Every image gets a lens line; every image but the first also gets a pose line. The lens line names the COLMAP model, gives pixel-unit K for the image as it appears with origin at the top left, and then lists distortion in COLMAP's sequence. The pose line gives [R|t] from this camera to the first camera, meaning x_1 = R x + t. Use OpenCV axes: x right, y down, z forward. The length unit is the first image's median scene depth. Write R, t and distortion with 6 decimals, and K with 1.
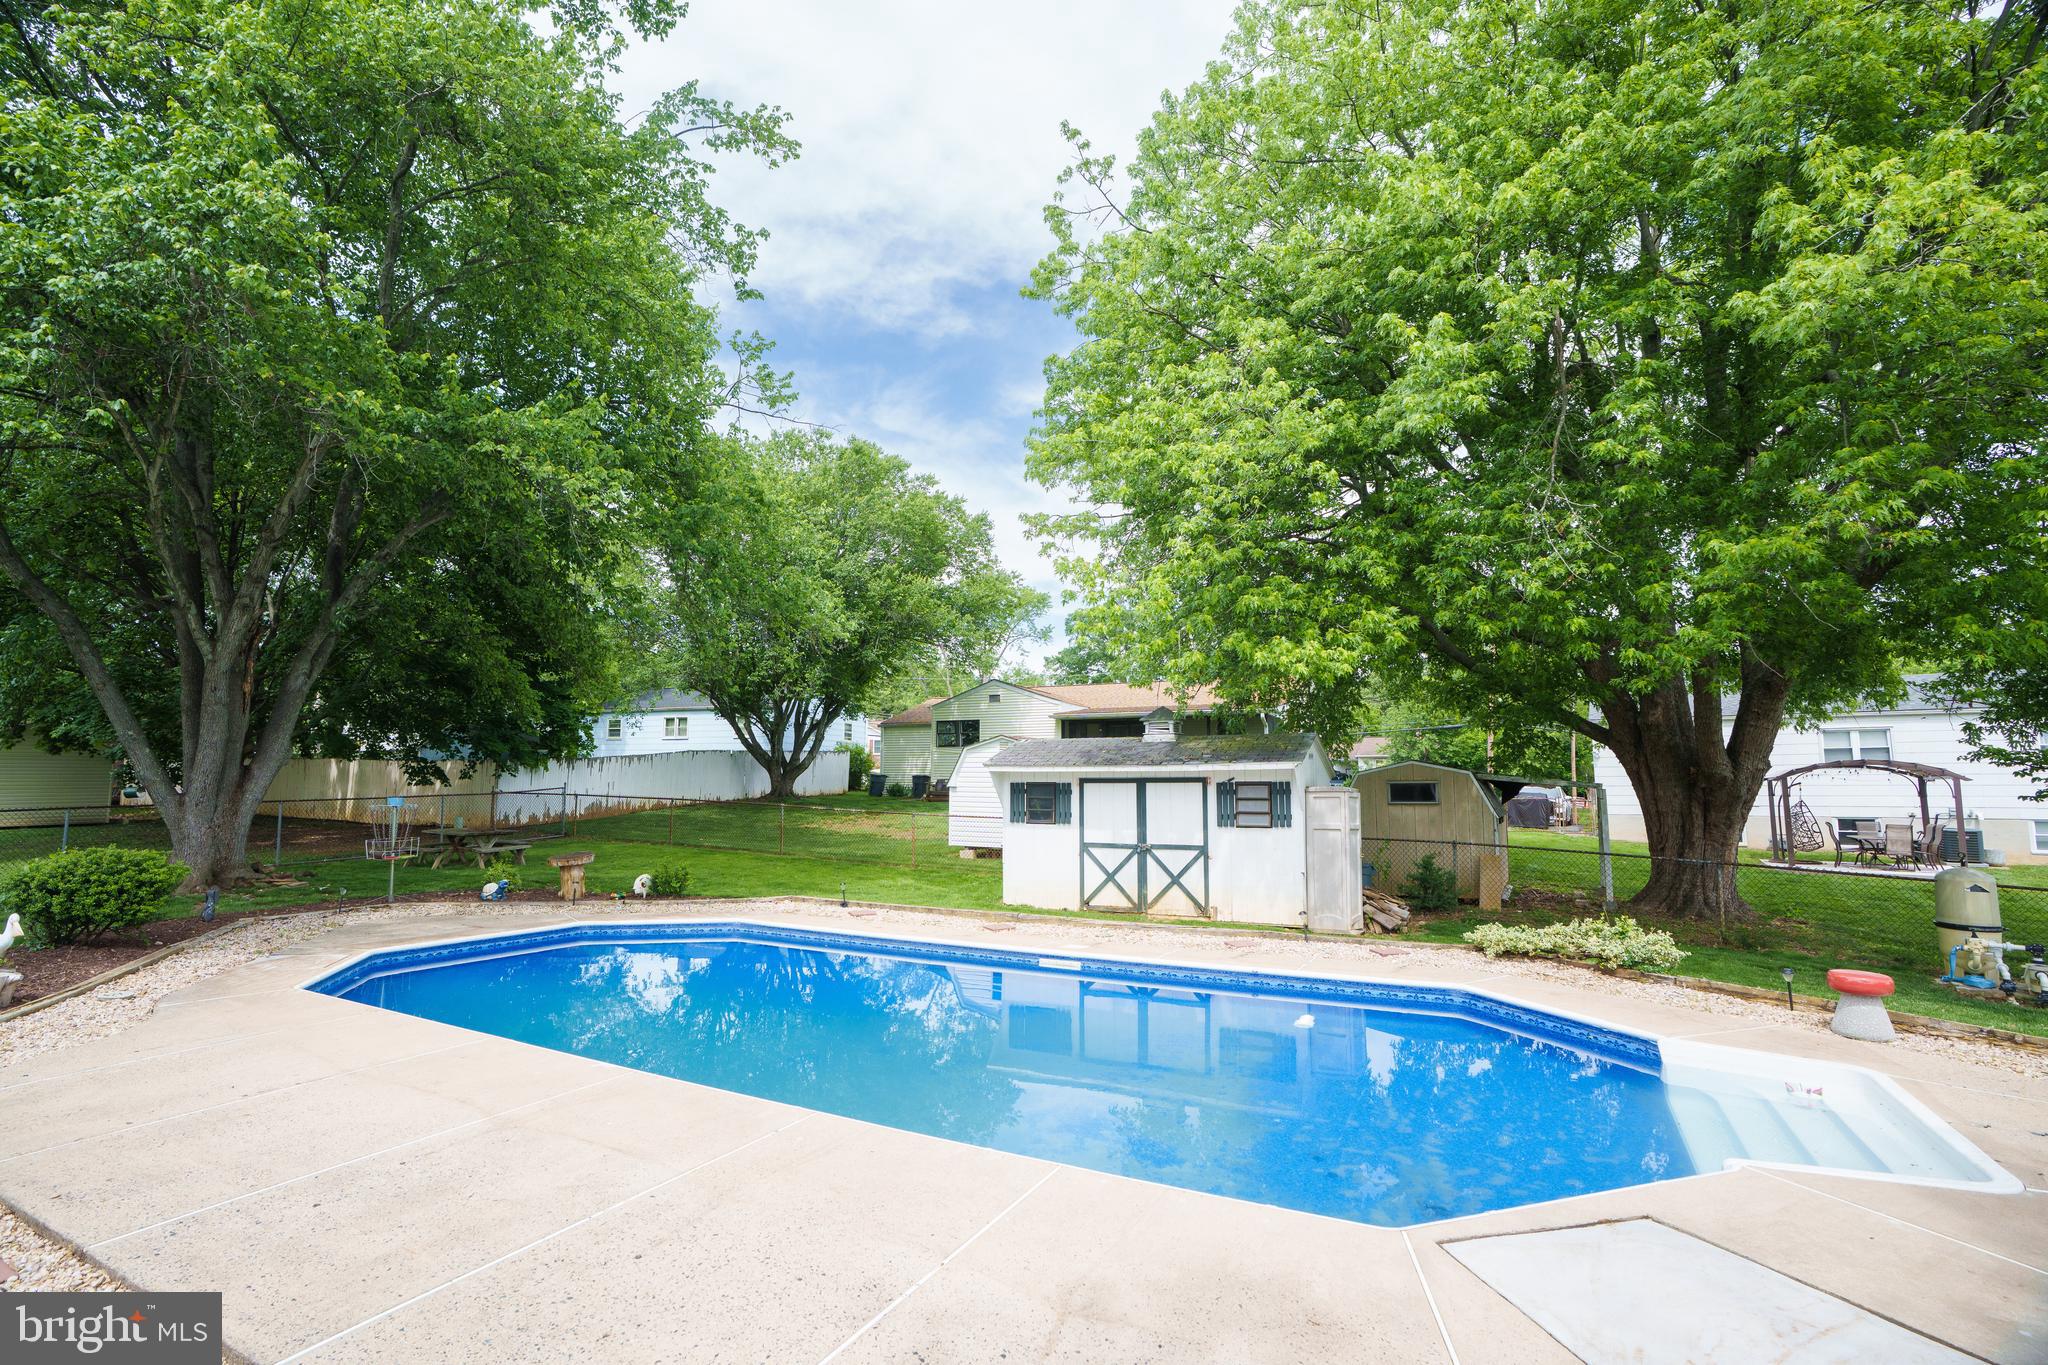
lens RADIAL K [[939.3, 0, 1022.9], [0, 939.3, 671.0], [0, 0, 1]] dist [-0.072926, 0.028768]
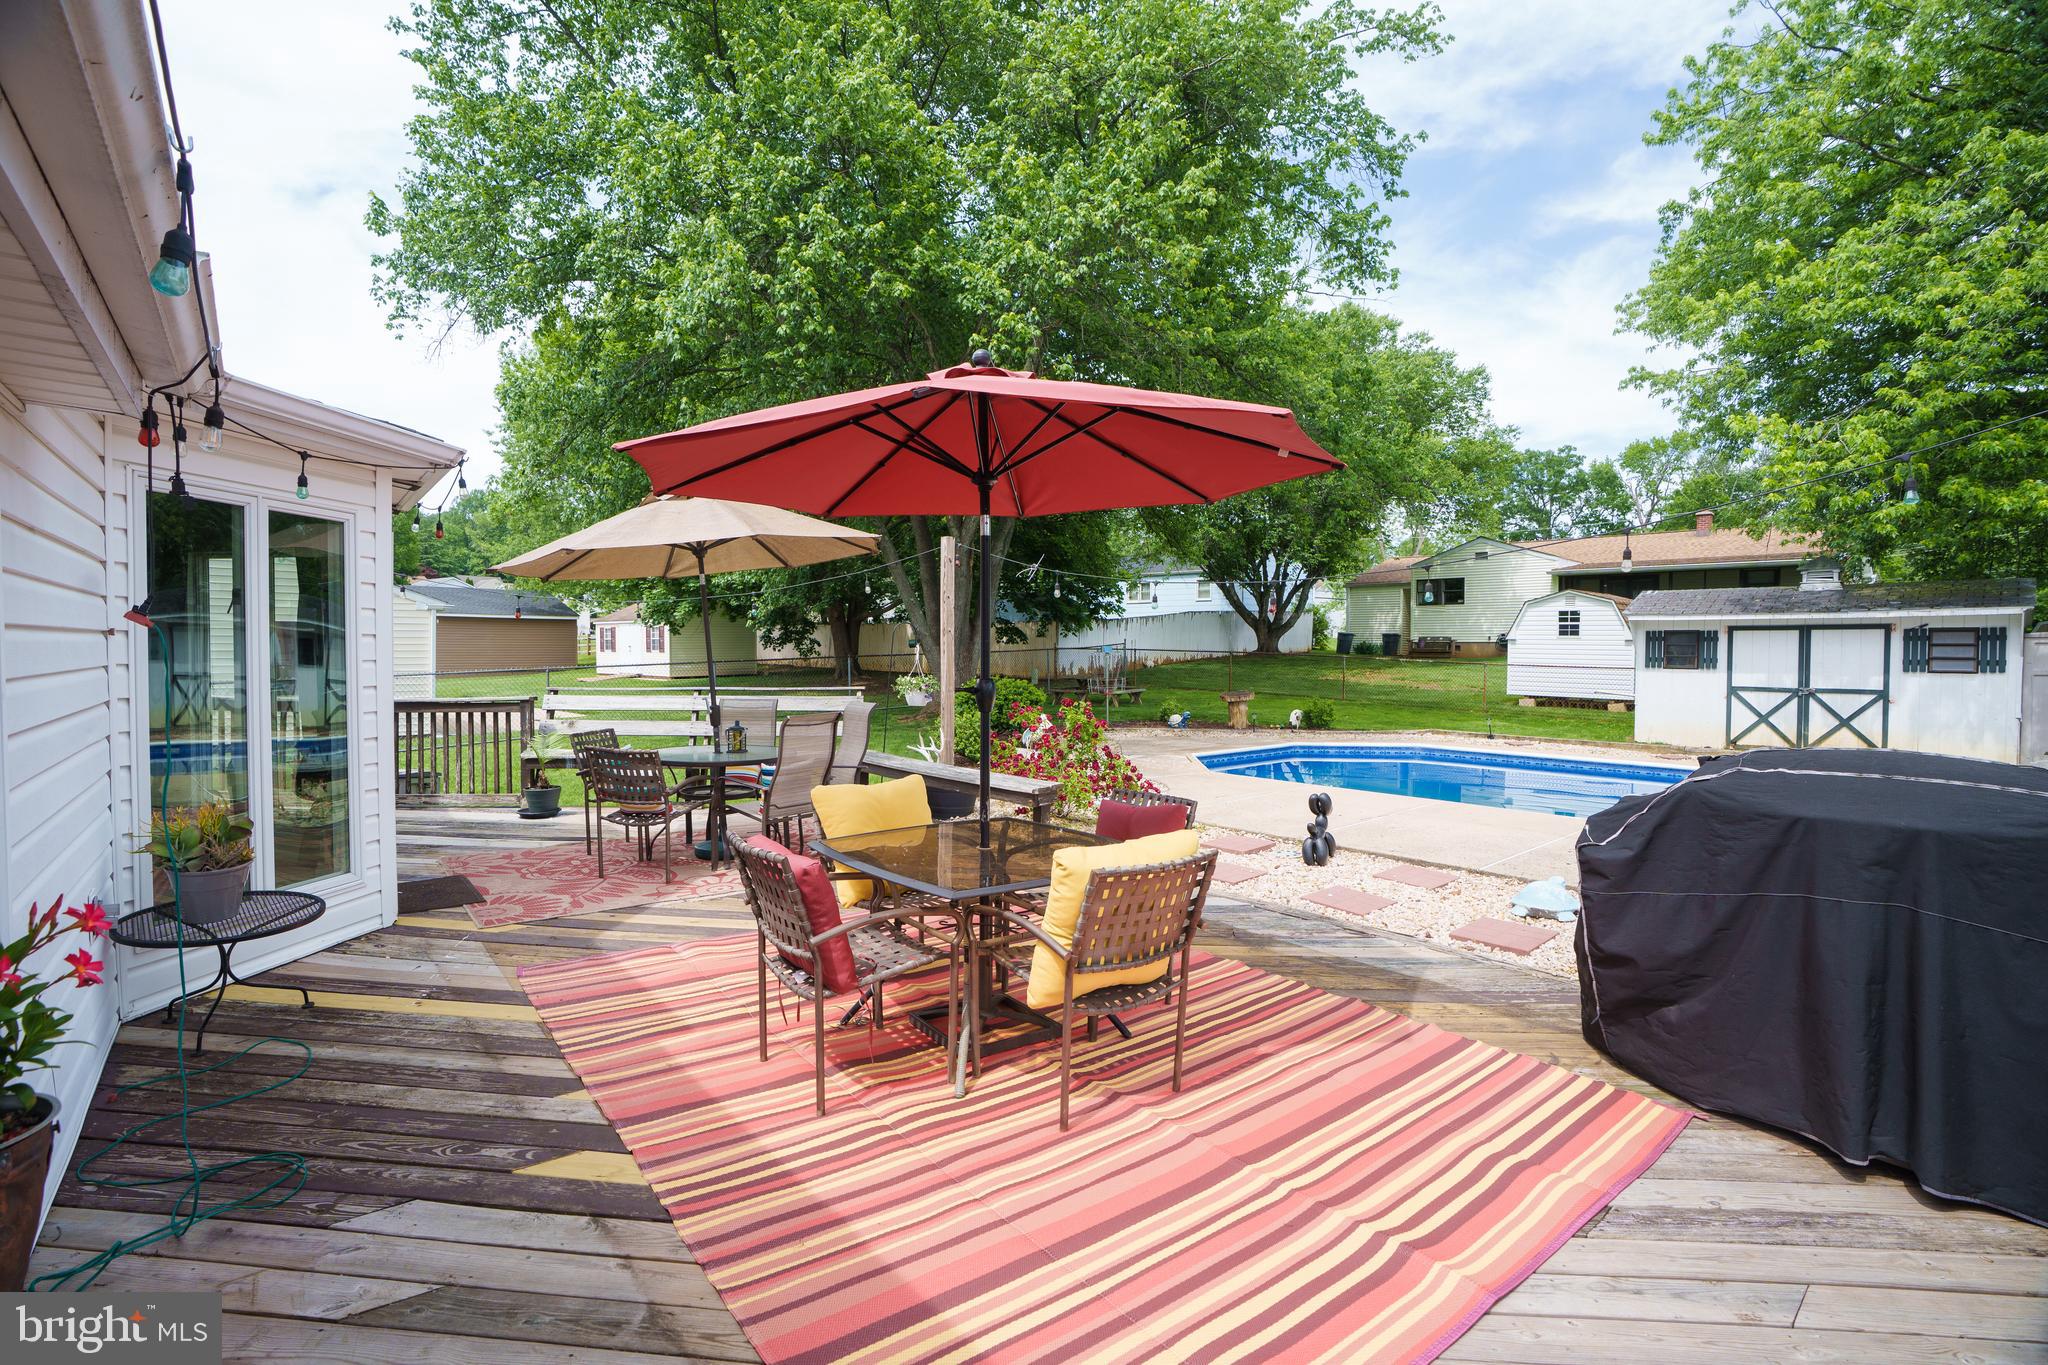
lens RADIAL K [[939.3, 0, 1022.9], [0, 939.3, 671.0], [0, 0, 1]] dist [-0.072926, 0.028768]
pose [[0.927687, 0.009558, -0.373237, -0.290083], [0.043979, 0.989915, 0.134661, -0.008069], [0.370760, -0.141337, 0.917911, -0.235563]]
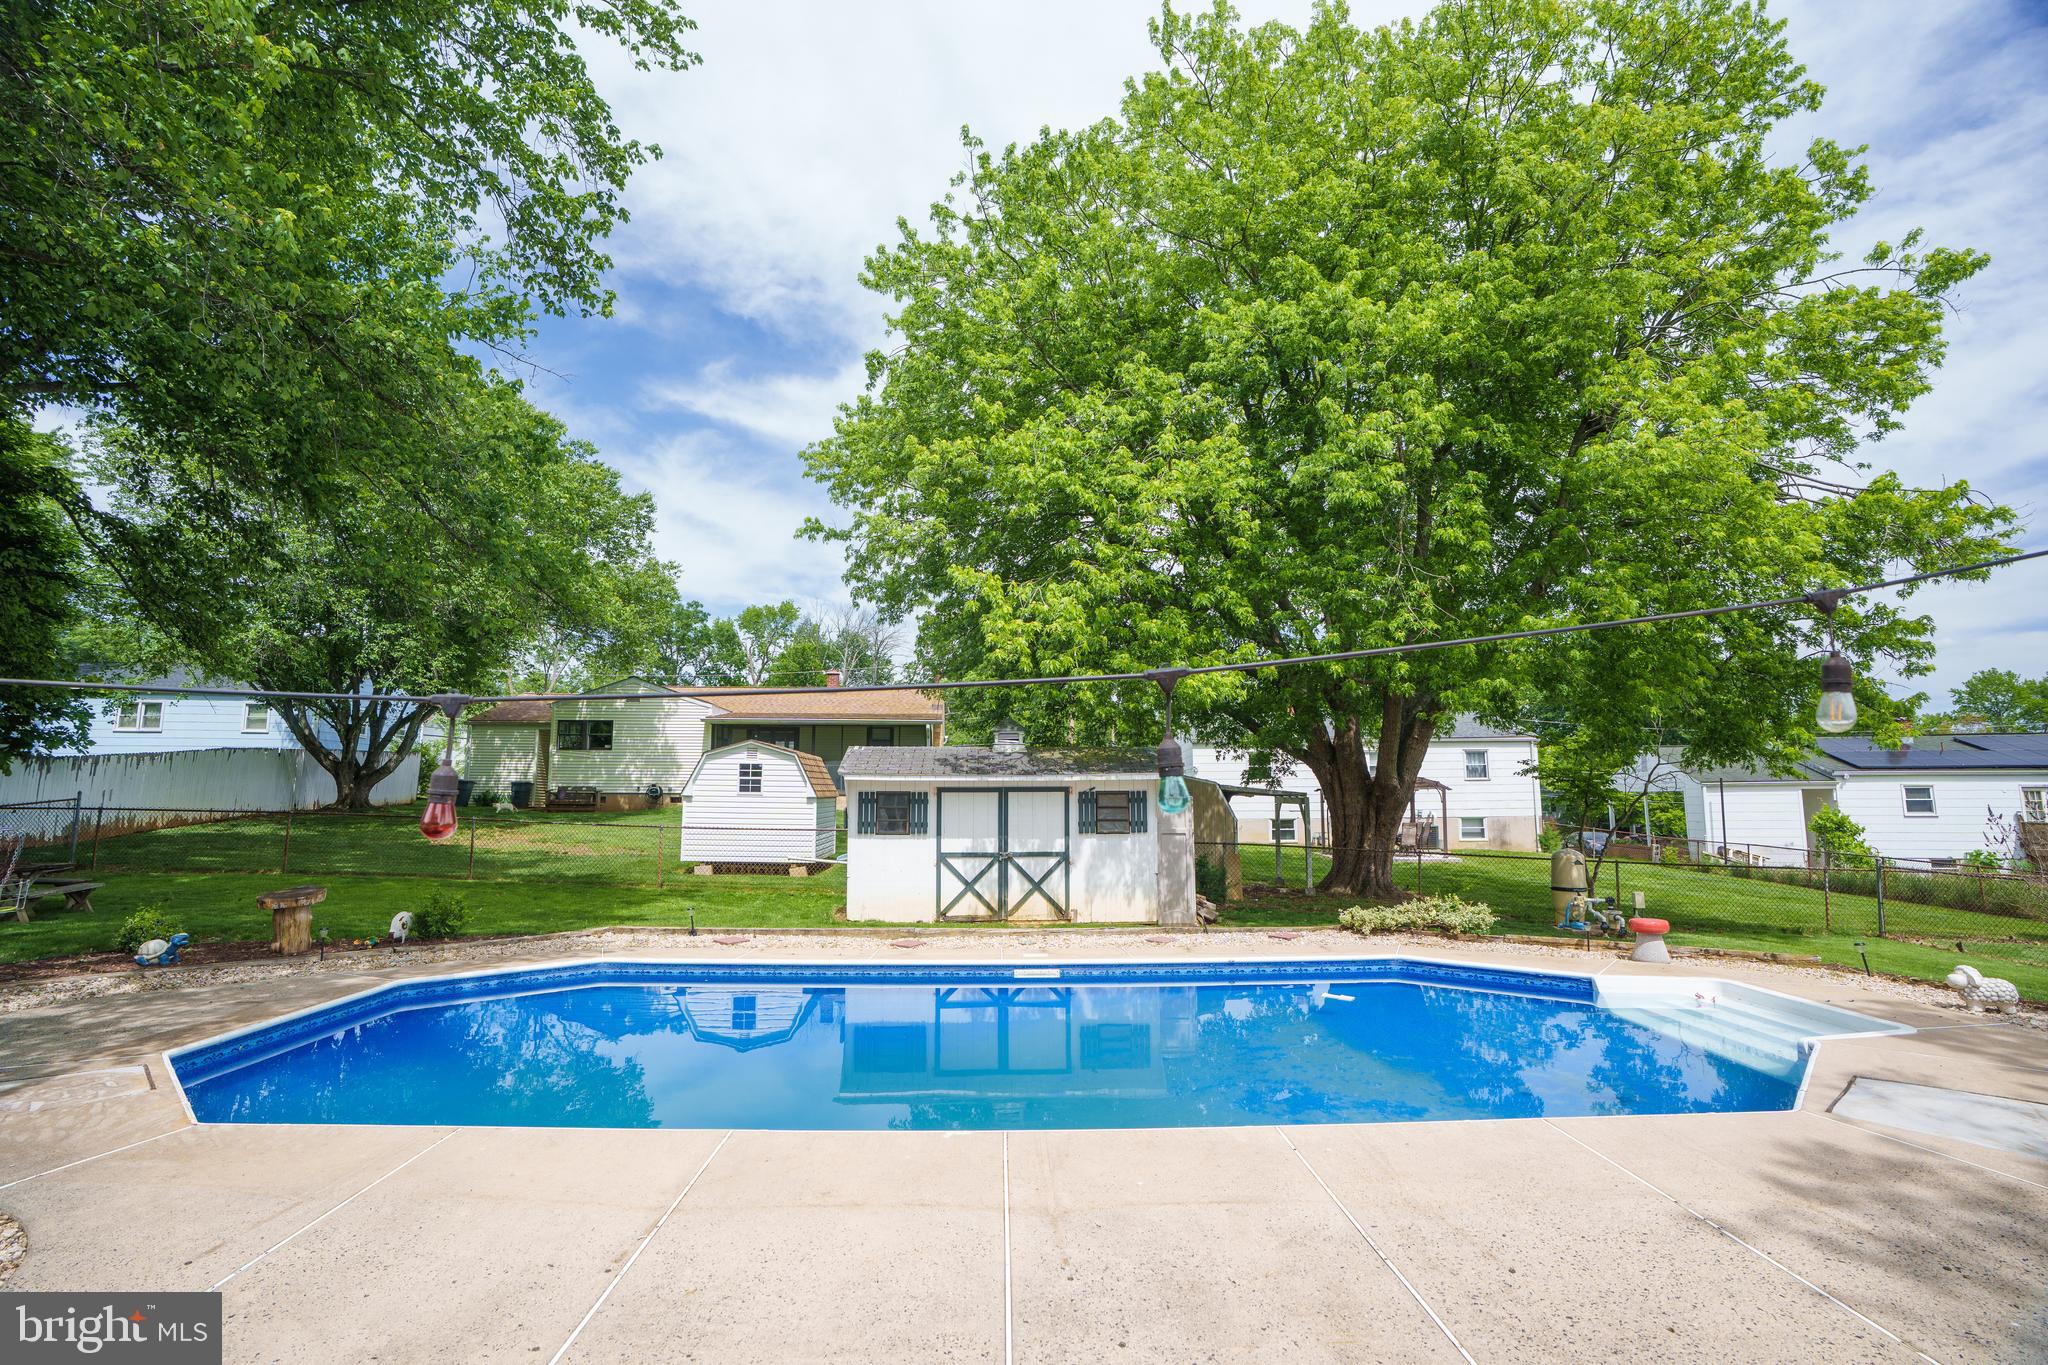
lens RADIAL K [[939.3, 0, 1022.9], [0, 939.3, 671.0], [0, 0, 1]] dist [-0.072926, 0.028768]
pose [[0.874644, 0.058447, 0.481229, -0.337247], [-0.053924, 0.998275, -0.023235, 0.009863], [-0.481757, -0.005628, 0.876287, 0.092427]]
